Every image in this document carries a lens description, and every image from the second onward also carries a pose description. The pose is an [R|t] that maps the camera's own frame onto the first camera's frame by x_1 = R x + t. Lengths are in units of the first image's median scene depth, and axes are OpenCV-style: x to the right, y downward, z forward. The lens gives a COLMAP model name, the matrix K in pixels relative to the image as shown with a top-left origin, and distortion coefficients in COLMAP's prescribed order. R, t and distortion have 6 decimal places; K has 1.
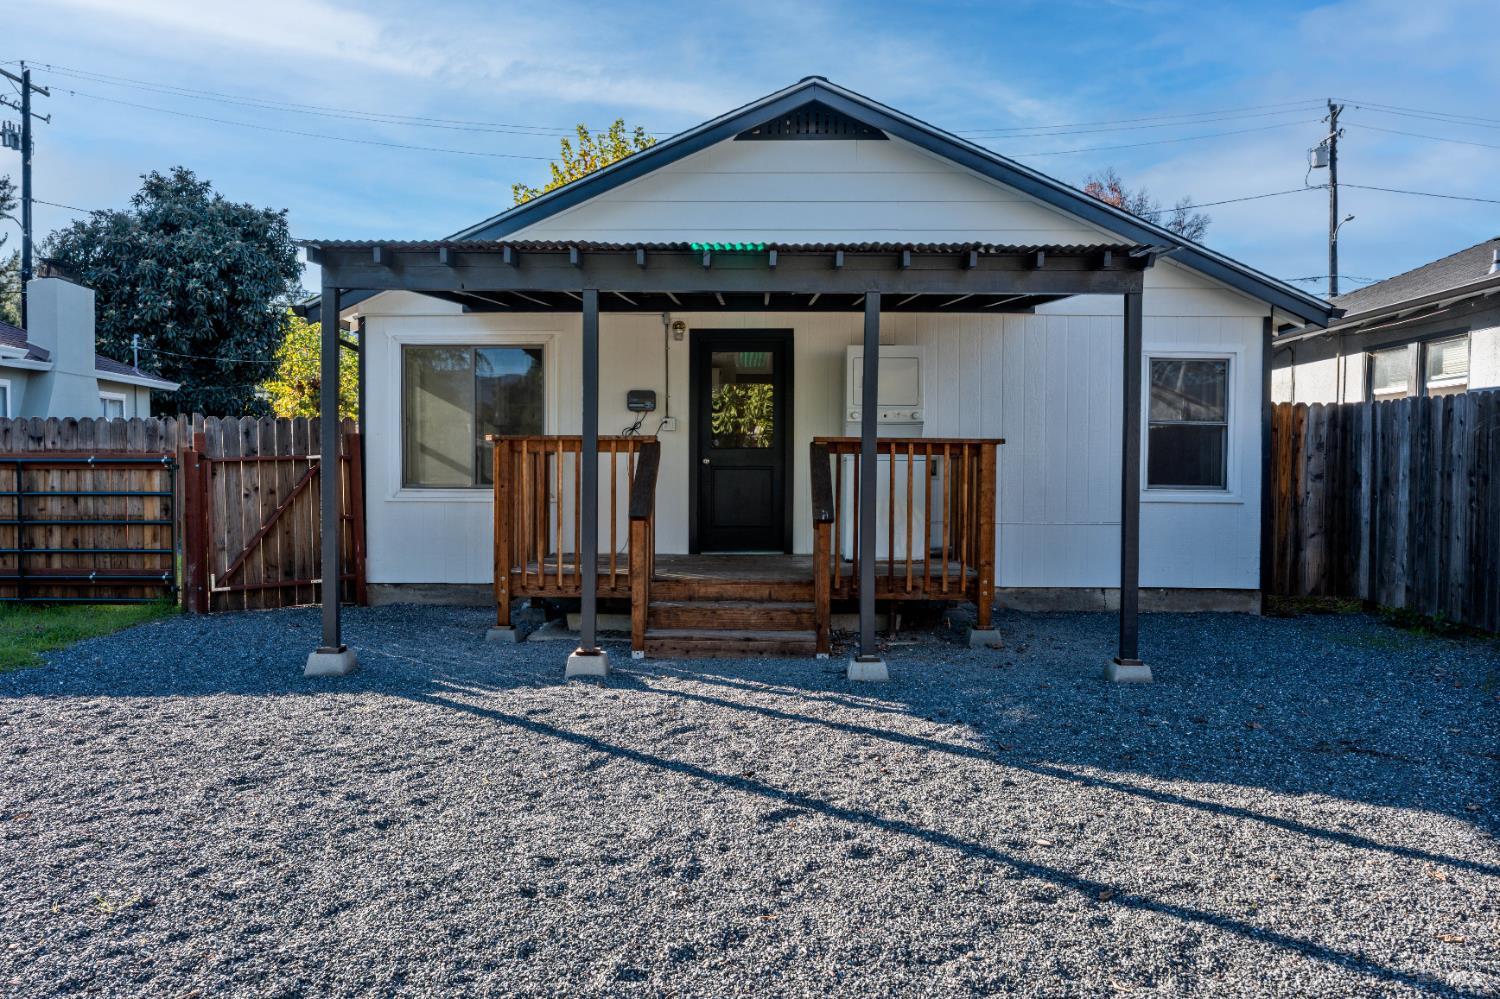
lens RADIAL K [[1021.9, 0, 750.0], [0, 1021.9, 499.5], [0, 0, 1]] dist [-0.006030, -0.000687]
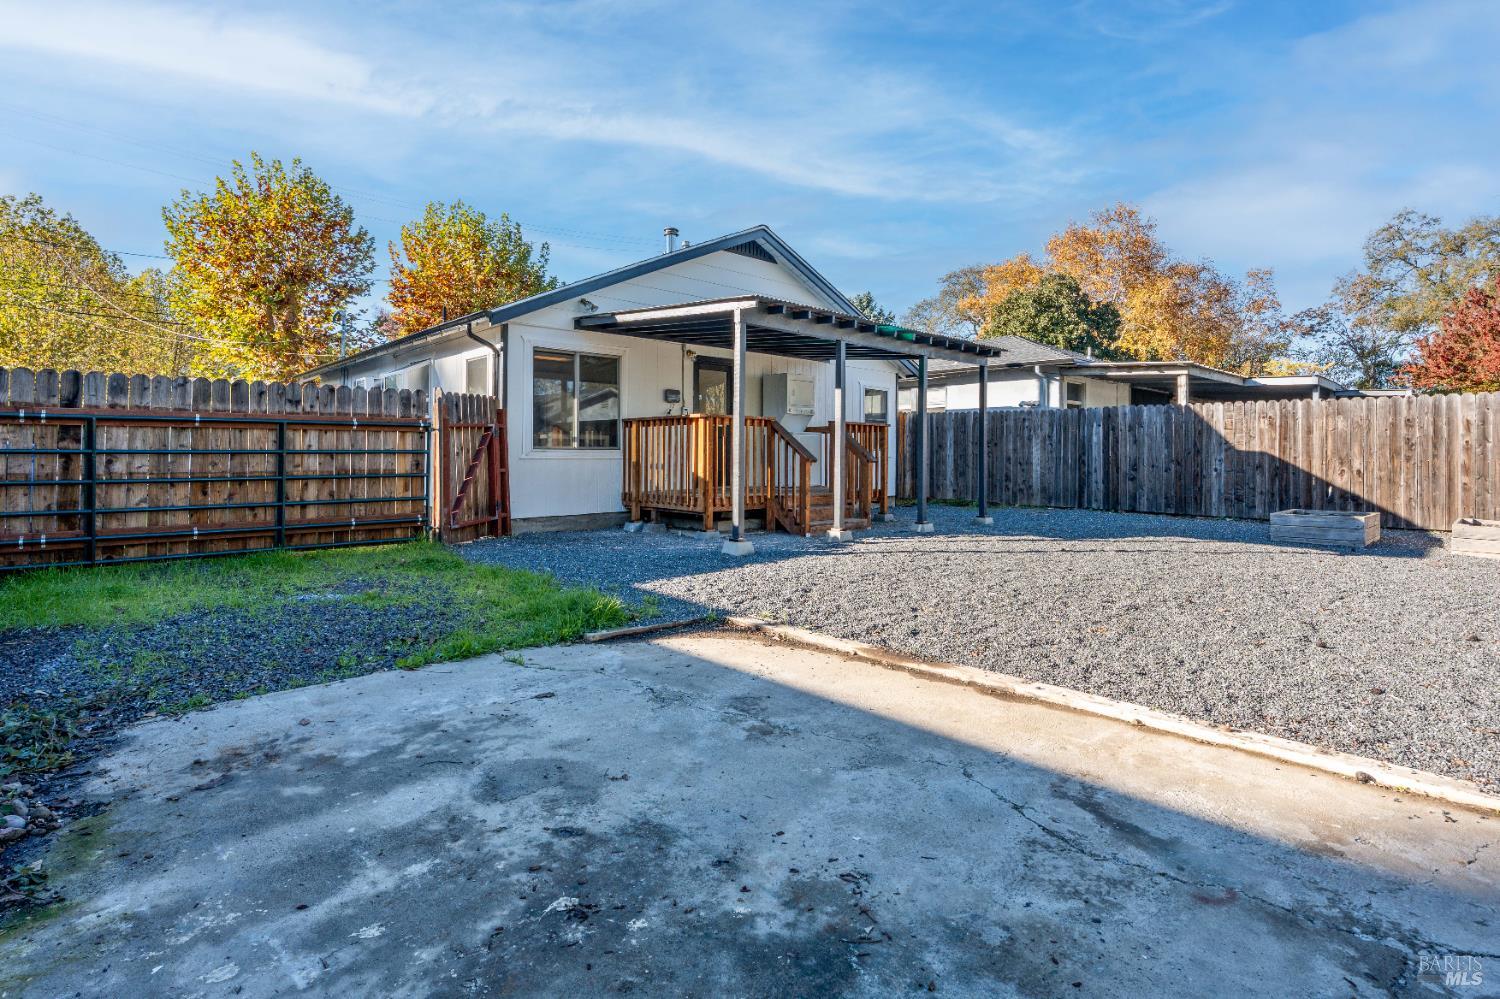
lens RADIAL K [[729.1, 0, 754.8], [0, 729.1, 439.5], [0, 0, 1]] dist [-0.002138, -0.000445]
pose [[0.718365, 0.011466, 0.695571, -0.889363], [0.019734, 0.999126, -0.036851, 0.020534], [-0.695386, 0.040199, 0.717511, 0.080397]]
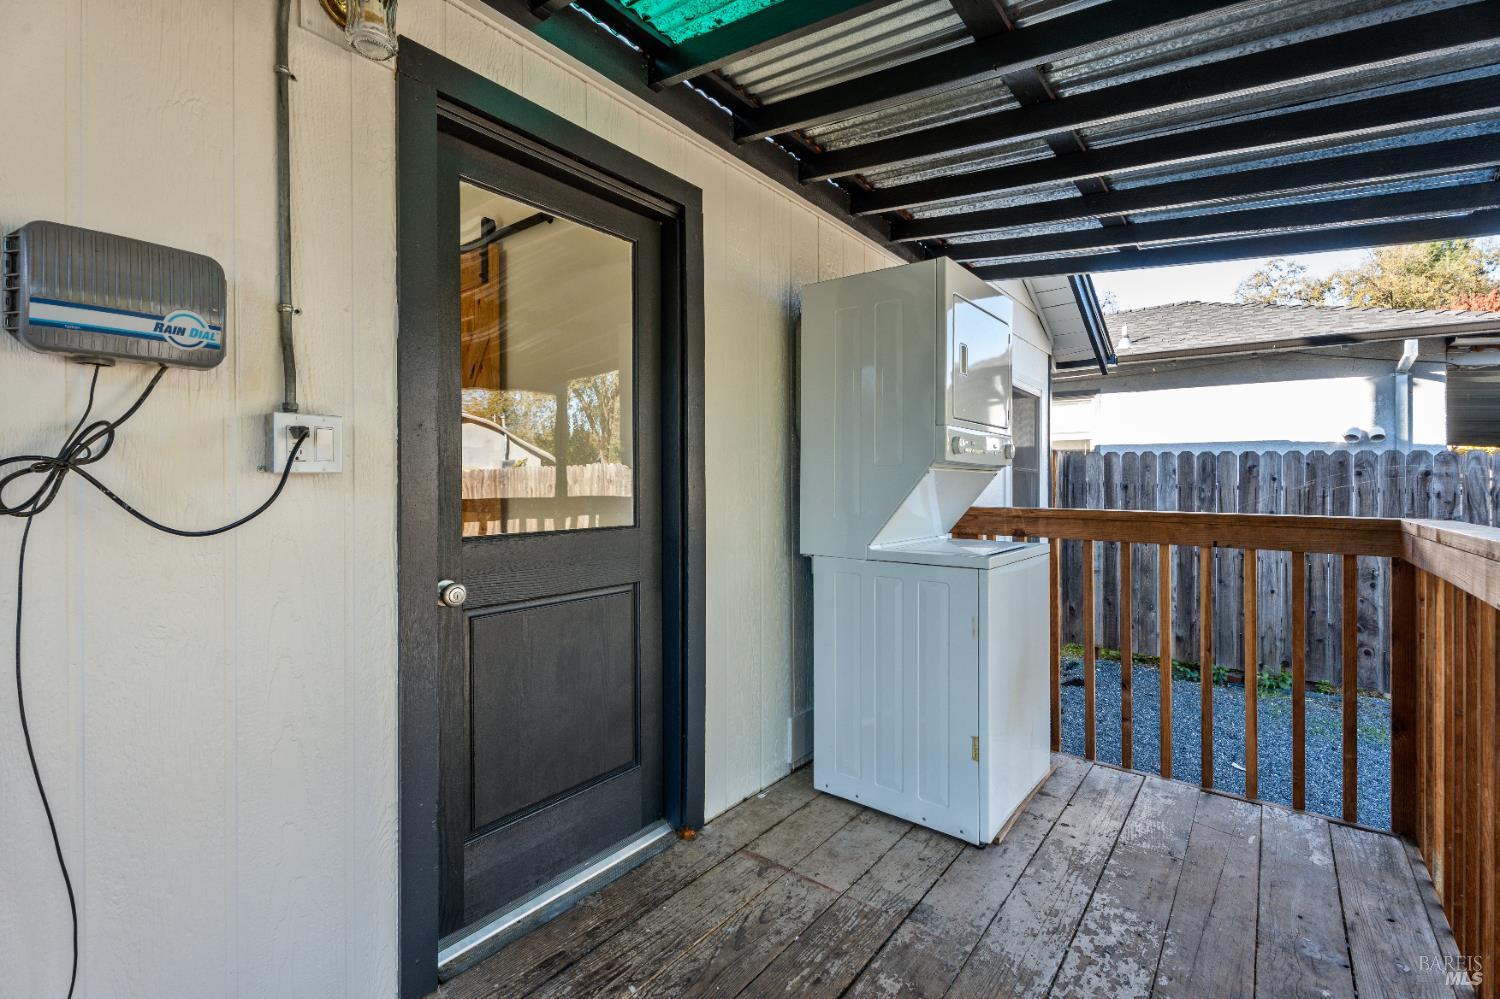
lens RADIAL K [[671.3, 0, 746.2], [0, 671.3, 483.2], [0, 0, 1]] dist [0.000975, 0.000349]
pose [[0.608736, -0.002890, 0.793368, -0.142790], [0.018900, 0.999762, -0.010860, -0.067367], [-0.793148, 0.021606, 0.608646, 0.916274]]
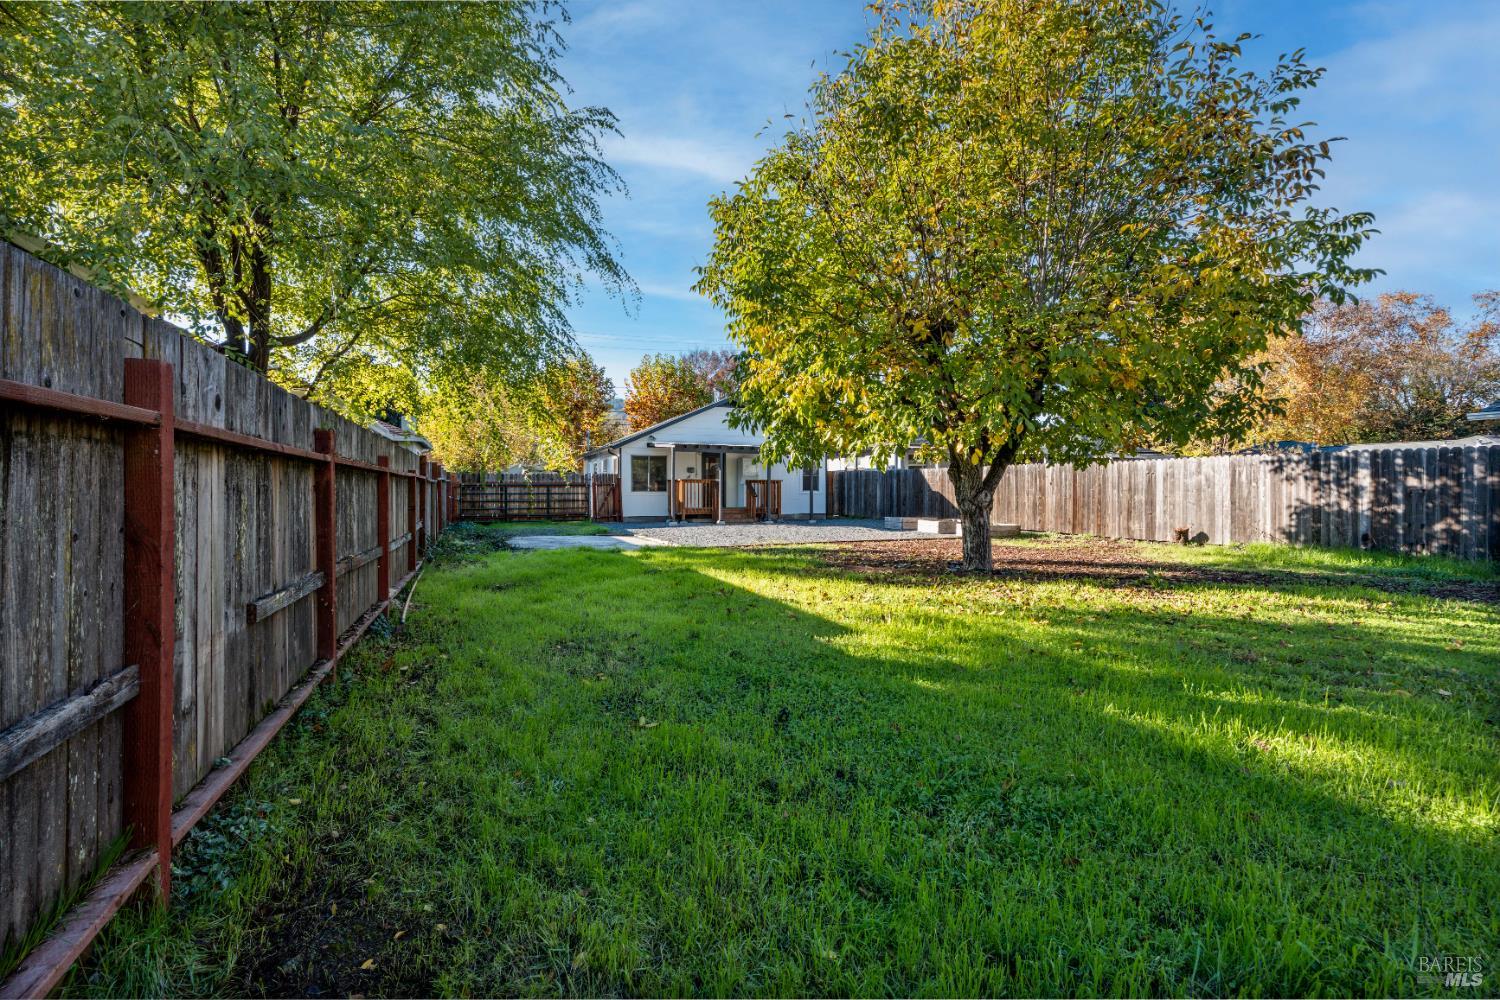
lens RADIAL K [[671.3, 0, 746.2], [0, 671.3, 483.7], [0, 0, 1]] dist [0.000975, 0.000349]
pose [[0.923637, -0.001995, 0.383262, -0.995144], [0.016338, 0.999282, -0.034173, 0.057365], [-0.382919, 0.037825, 0.923007, -1.655017]]
